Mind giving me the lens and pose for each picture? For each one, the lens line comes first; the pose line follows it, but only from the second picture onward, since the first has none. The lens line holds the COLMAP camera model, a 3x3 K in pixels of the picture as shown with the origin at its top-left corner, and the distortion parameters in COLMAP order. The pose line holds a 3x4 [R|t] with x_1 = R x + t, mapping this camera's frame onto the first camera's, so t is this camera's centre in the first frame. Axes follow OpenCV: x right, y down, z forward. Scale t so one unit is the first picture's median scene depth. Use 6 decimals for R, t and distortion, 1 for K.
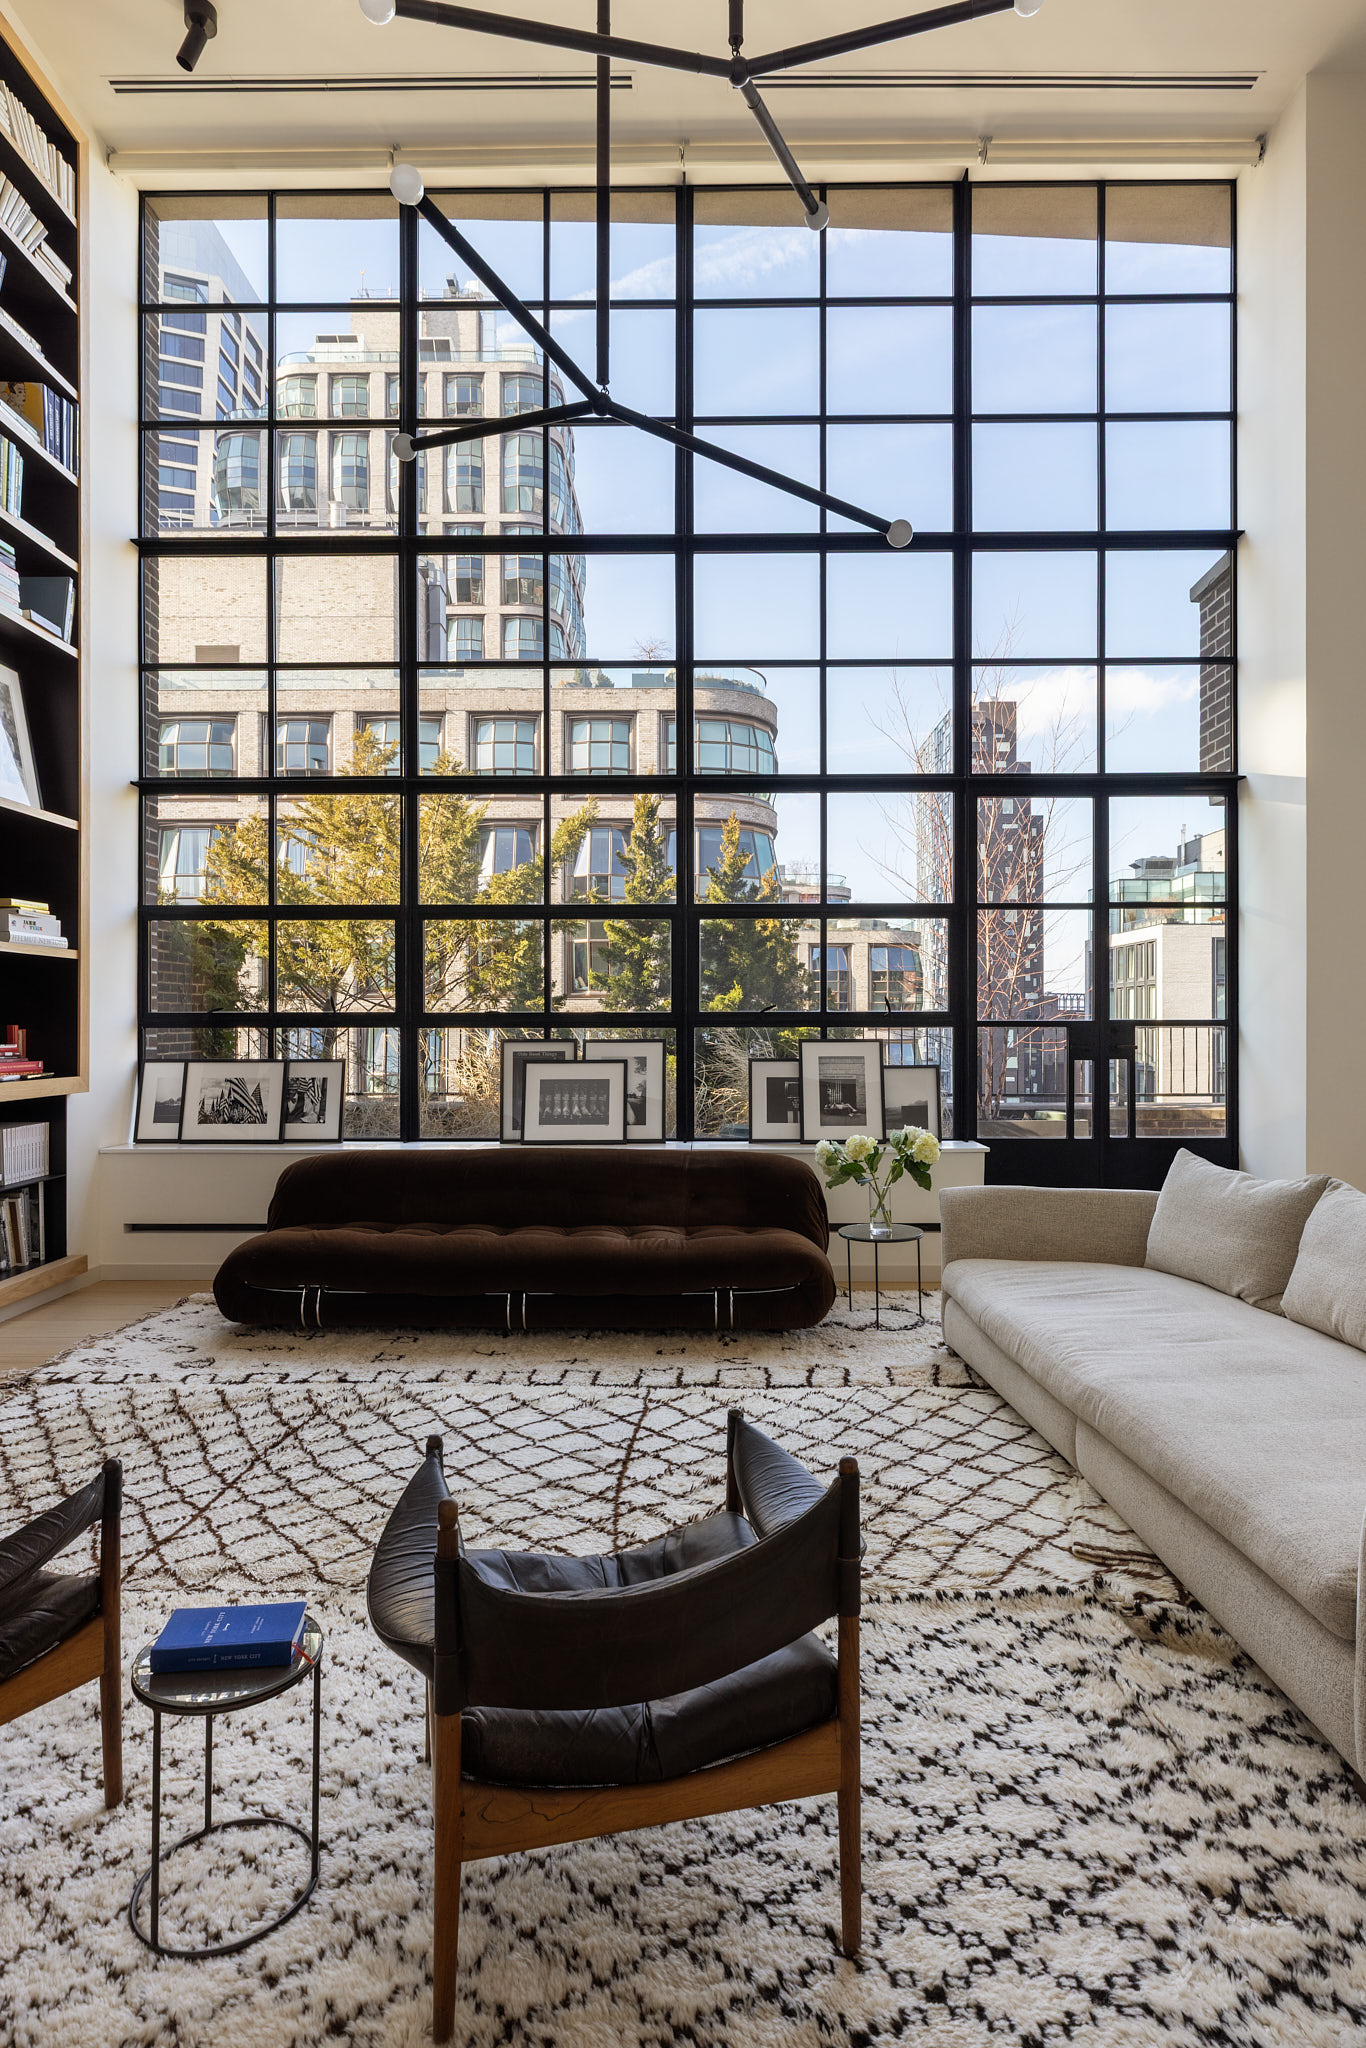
lens RADIAL K [[1092.1, 0, 683.0], [0, 1092.1, 1024.0], [0, 0, 1]] dist [0.002509, 0.000793]
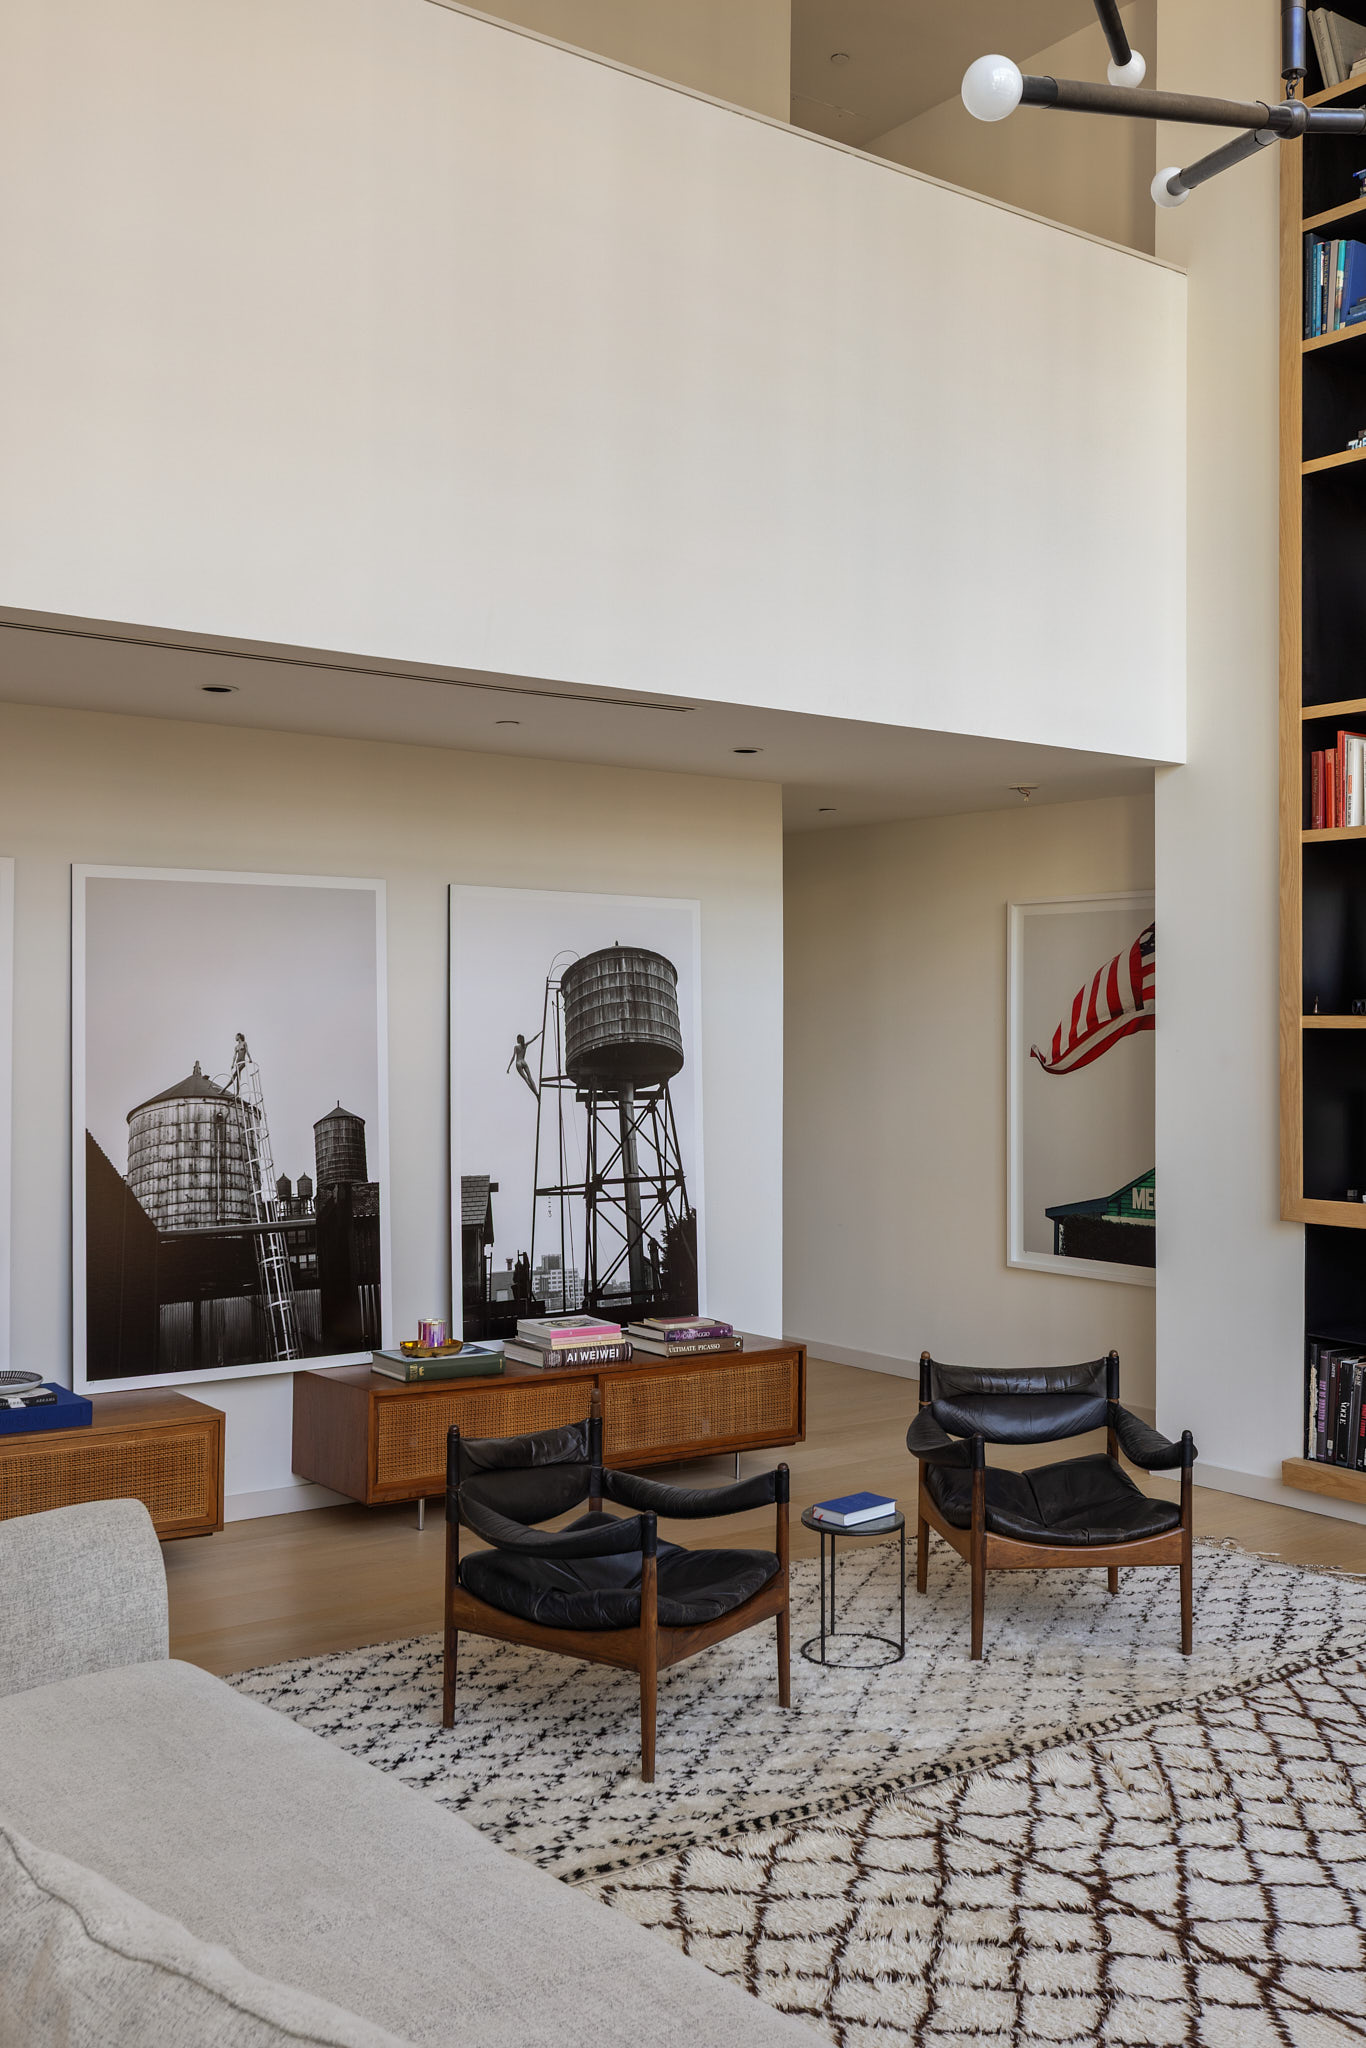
lens RADIAL K [[1955.2, 0, 683.0], [0, 1955.2, 1024.0], [0, 0, 1]] dist [0.000294, 0.004024]
pose [[-0.790106, -0.007015, -0.612930, 0.455634], [-0.004729, 0.999975, -0.005349, -0.049992], [0.612952, -0.001328, -0.790119, 0.929618]]
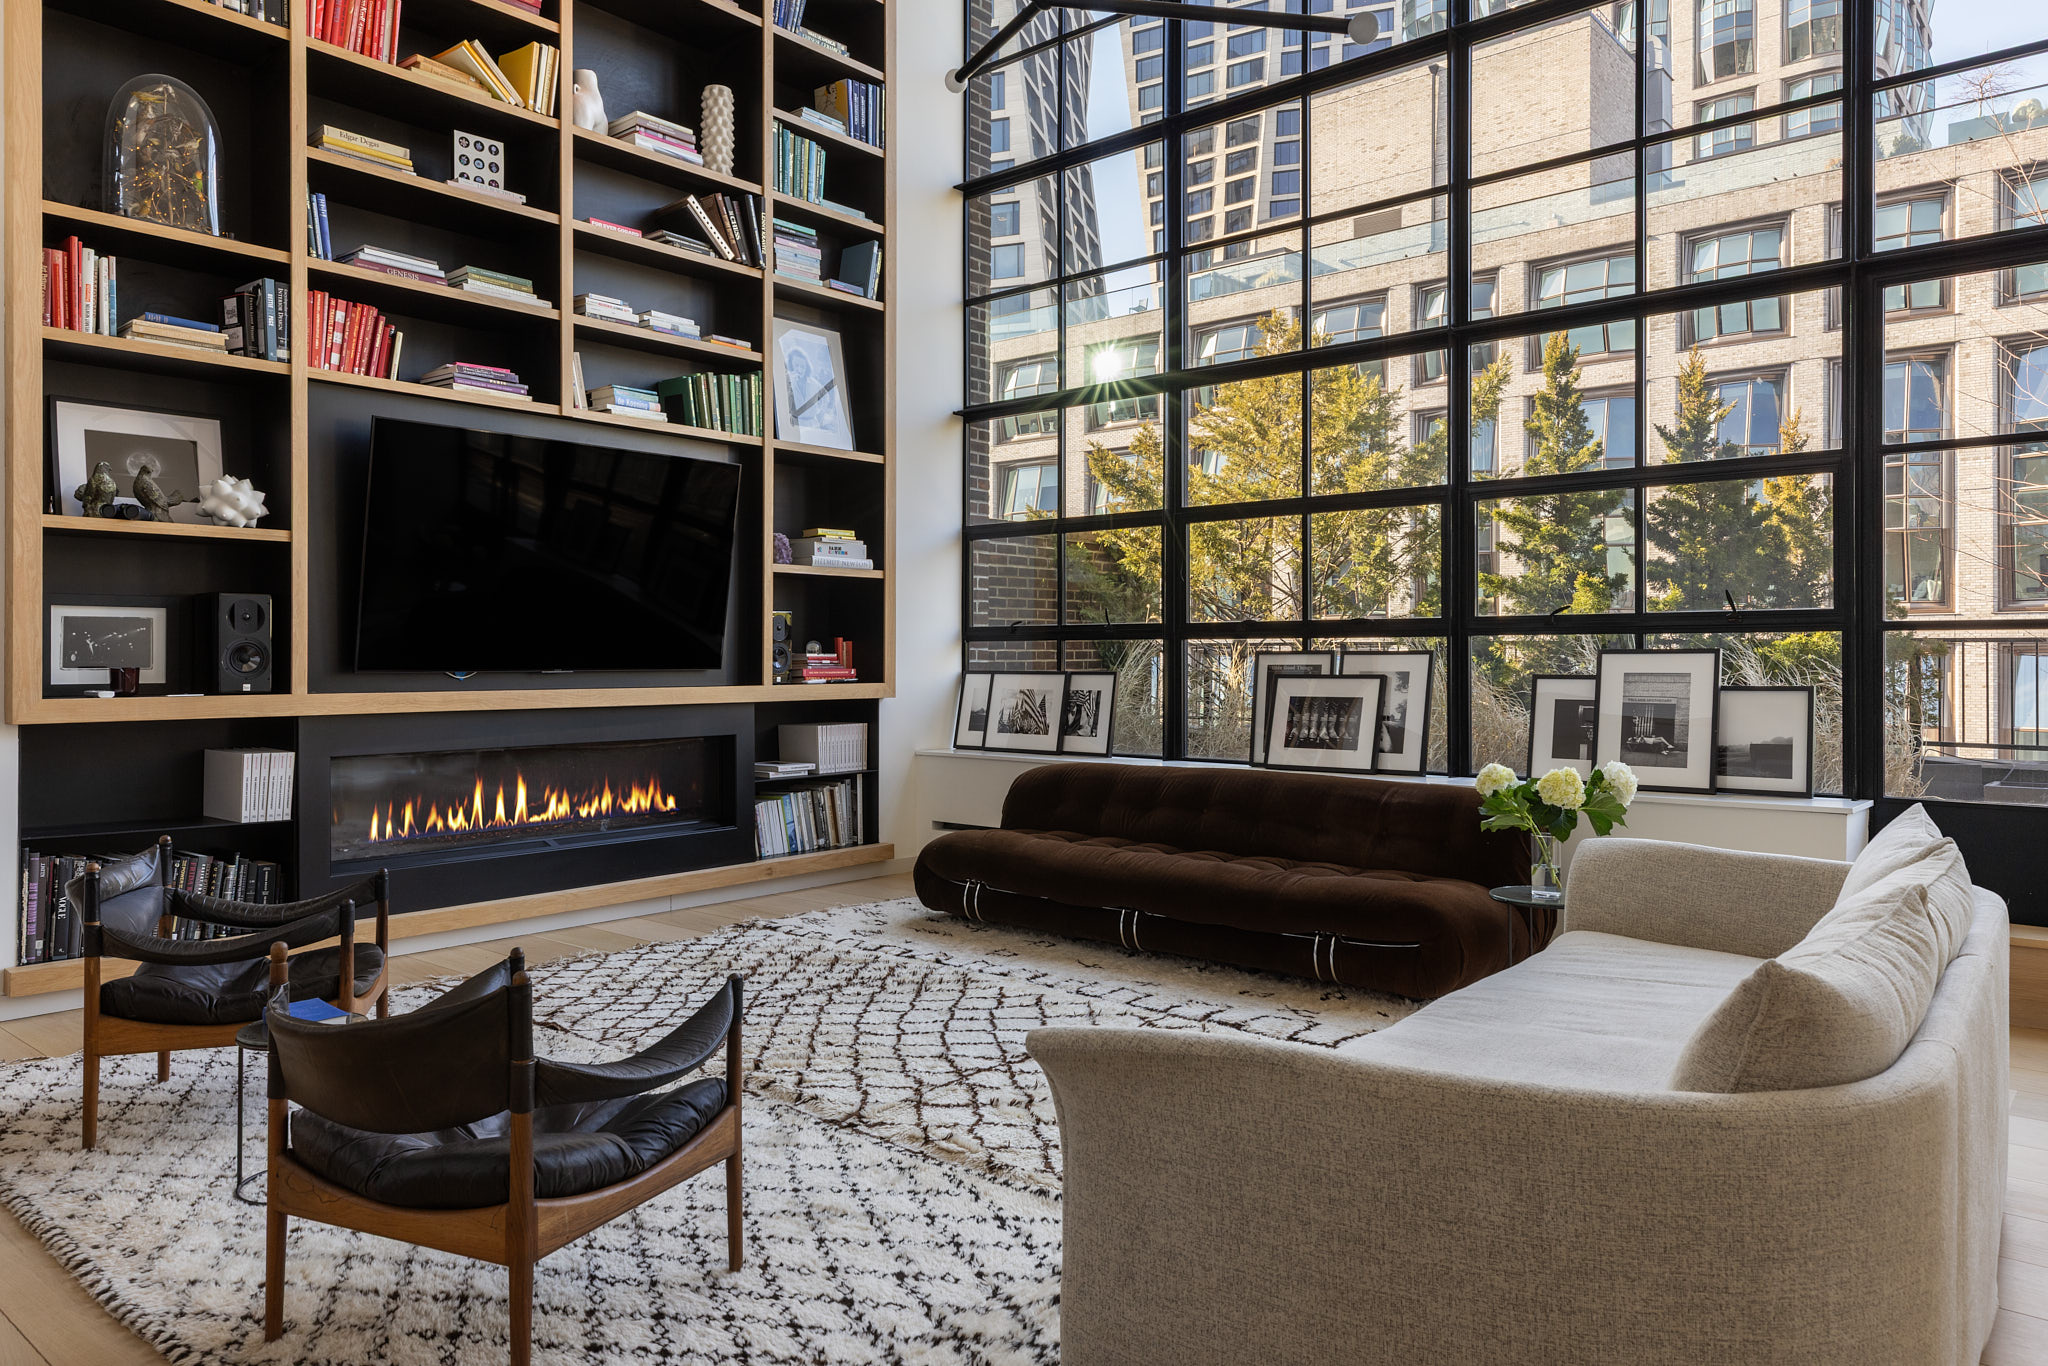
lens RADIAL K [[1352.3, 0, 1017.6], [0, 1352.3, 647.3], [0, 0, 1]] dist [0.019000, -0.000059]
pose [[0.765728, -0.004102, -0.643152, 0.407280], [-0.000195, 0.999978, -0.006610, 0.018688], [0.643165, 0.005187, 0.765710, 0.022897]]
